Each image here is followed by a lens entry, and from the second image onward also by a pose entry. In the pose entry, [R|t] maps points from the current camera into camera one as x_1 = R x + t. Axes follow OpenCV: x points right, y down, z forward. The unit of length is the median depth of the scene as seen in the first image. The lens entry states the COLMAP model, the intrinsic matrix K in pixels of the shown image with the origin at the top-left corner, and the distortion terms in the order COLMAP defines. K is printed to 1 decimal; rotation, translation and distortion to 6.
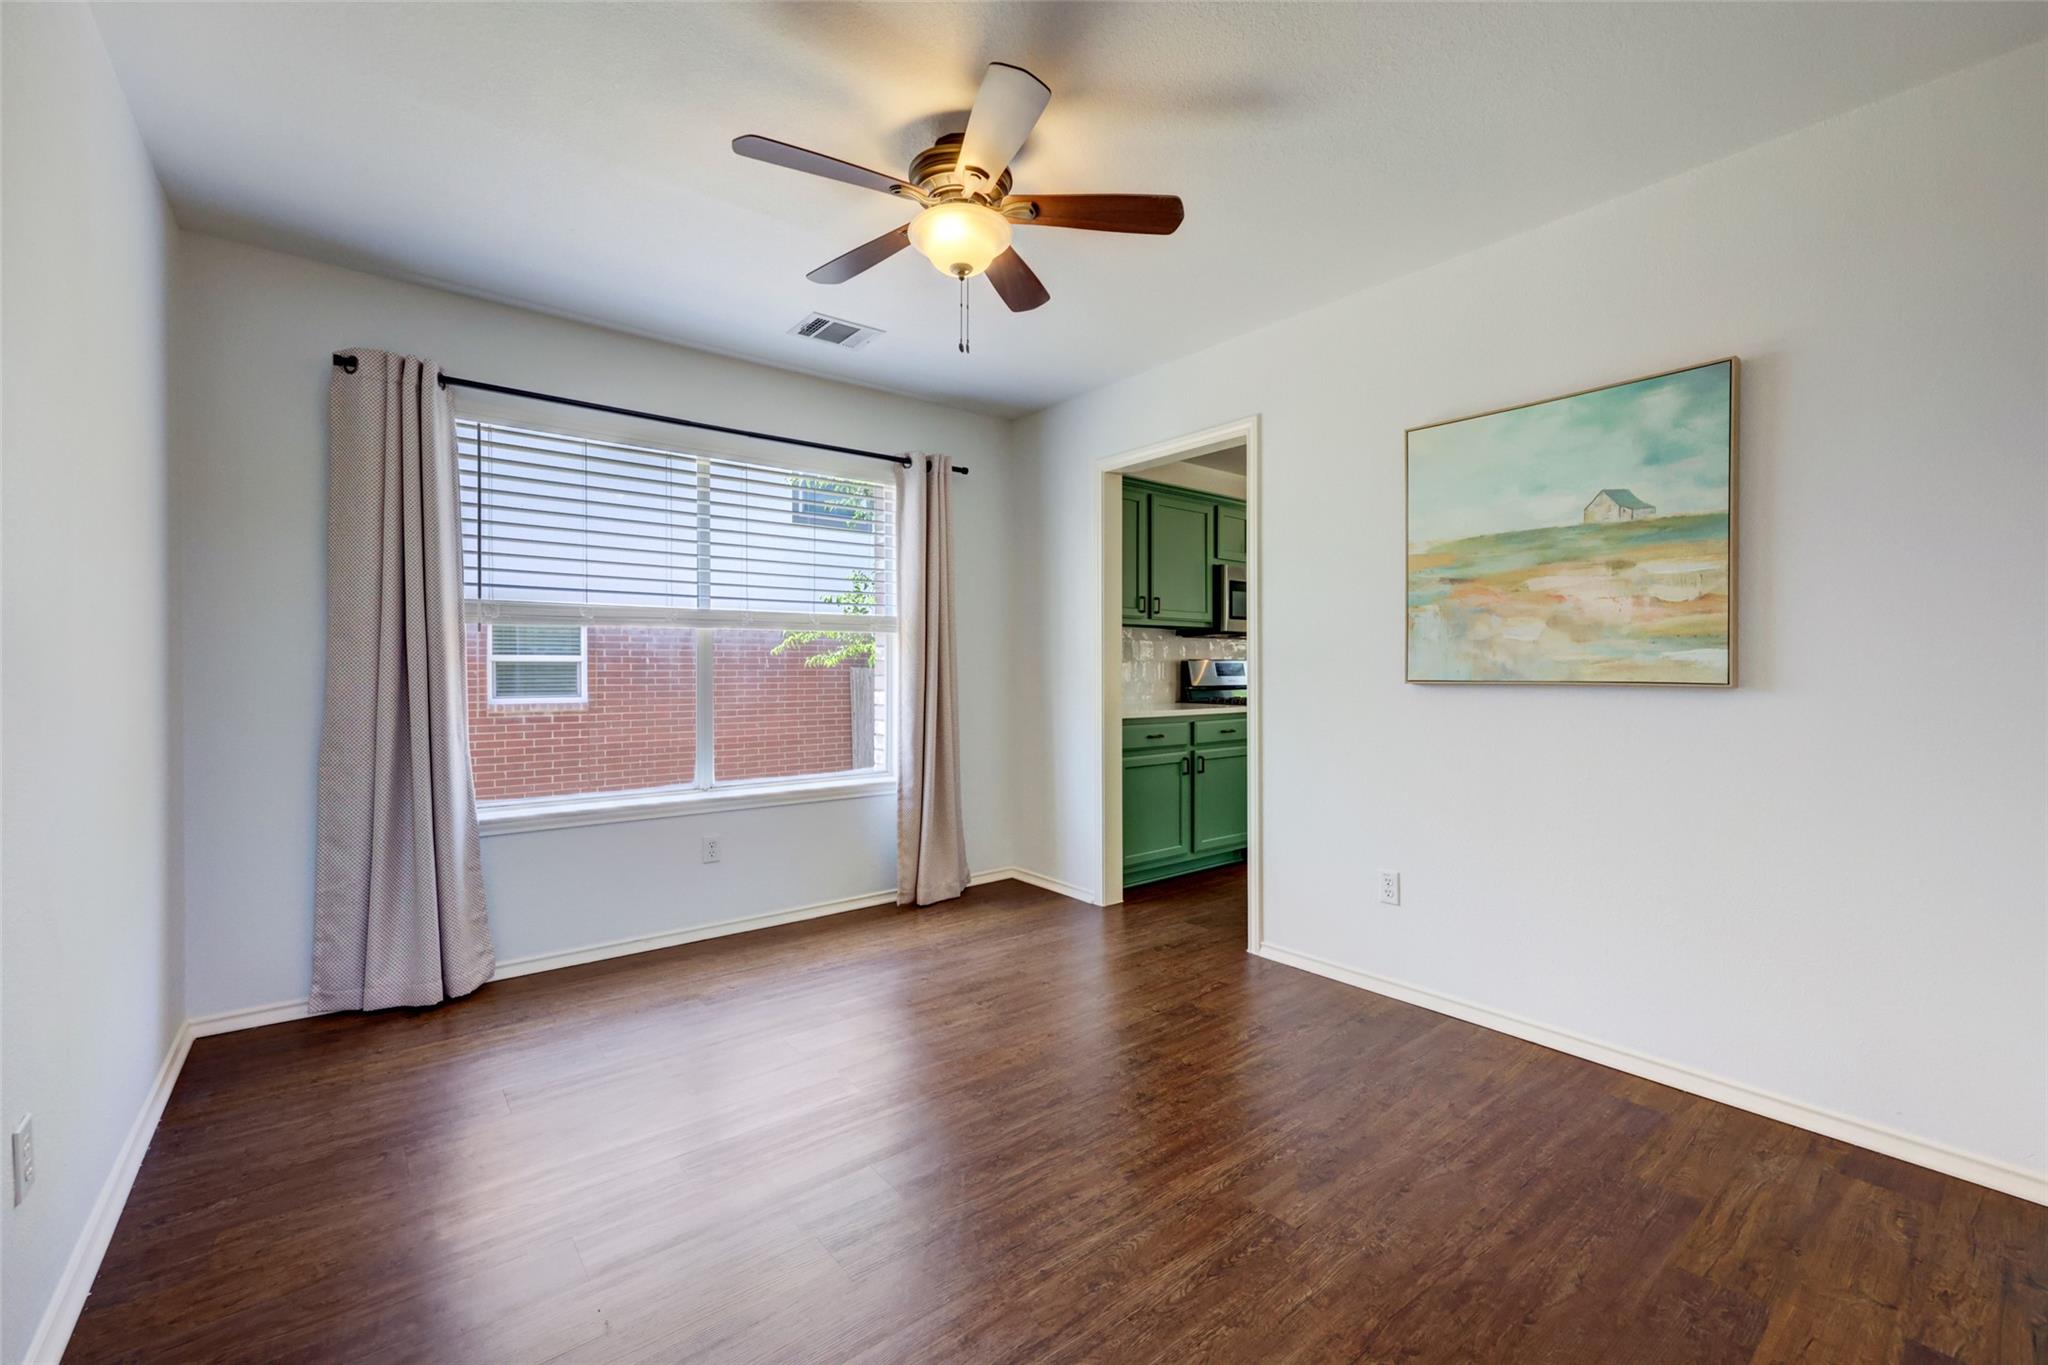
lens RADIAL K [[832.0, 0, 1039.7], [0, 832.0, 667.3], [0, 0, 1]] dist [-0.001319, 0.000199]
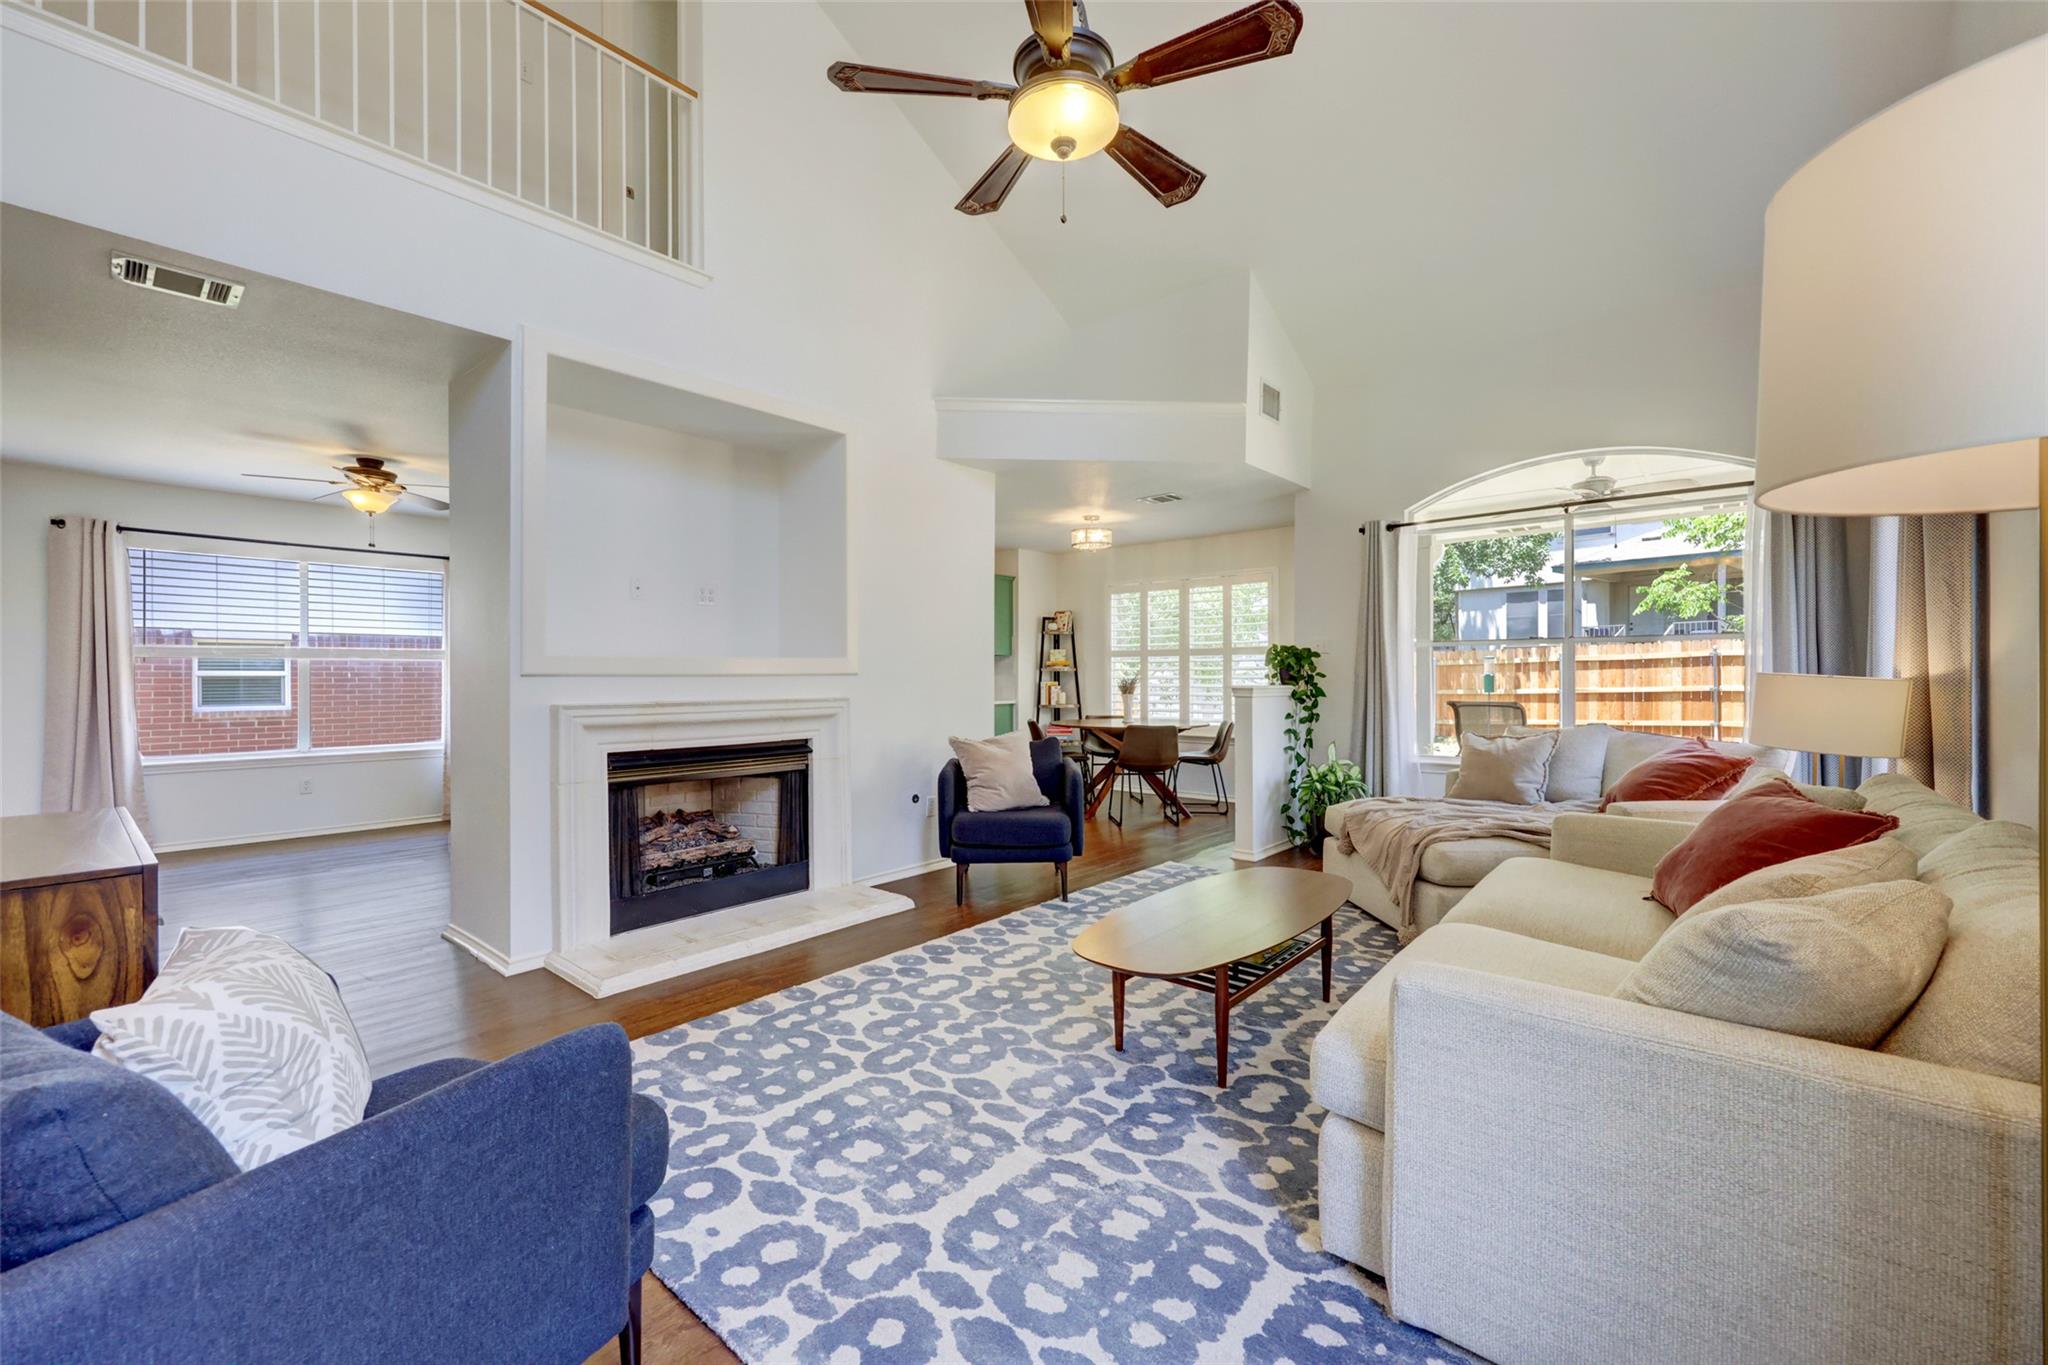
lens RADIAL K [[832.0, 0, 1026.5], [0, 832.0, 676.7], [0, 0, 1]] dist [-0.001319, 0.000199]
pose [[0.985716, -0.002394, 0.168397, 0.887762], [0.002548, 0.999997, -0.000702, -0.006286], [-0.168395, 0.001122, 0.985719, -1.075734]]
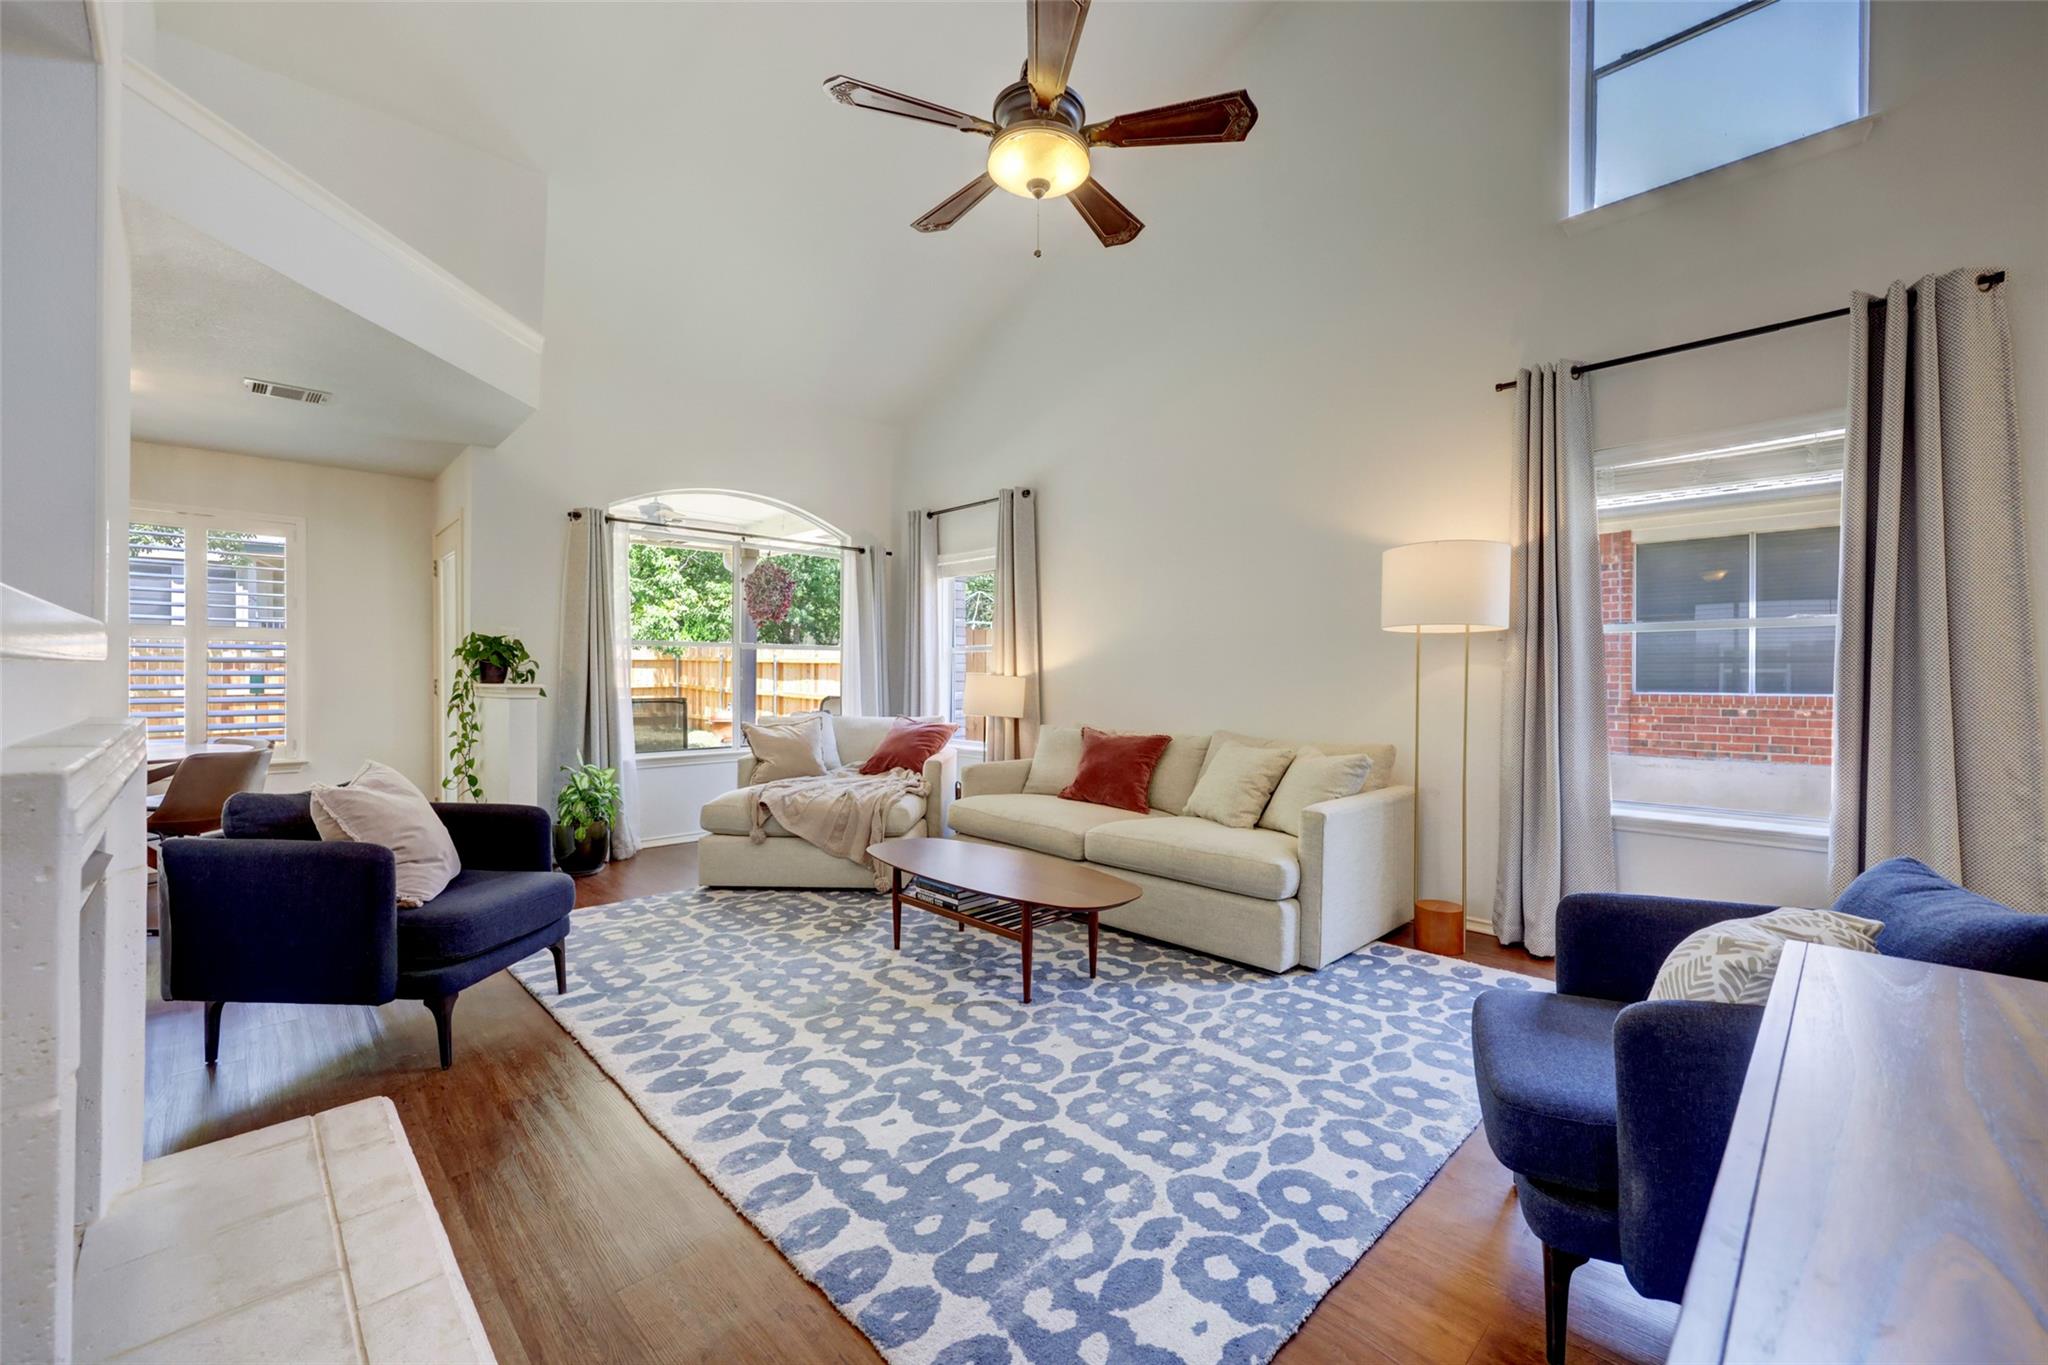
lens RADIAL K [[832.0, 0, 1031.2], [0, 832.0, 679.3], [0, 0, 1]] dist [-0.001319, 0.000199]
pose [[-0.091798, -0.003005, 0.995773, -0.596536], [-0.002770, 0.999992, 0.002762, -0.002554], [-0.995774, -0.002504, -0.091805, 0.771447]]
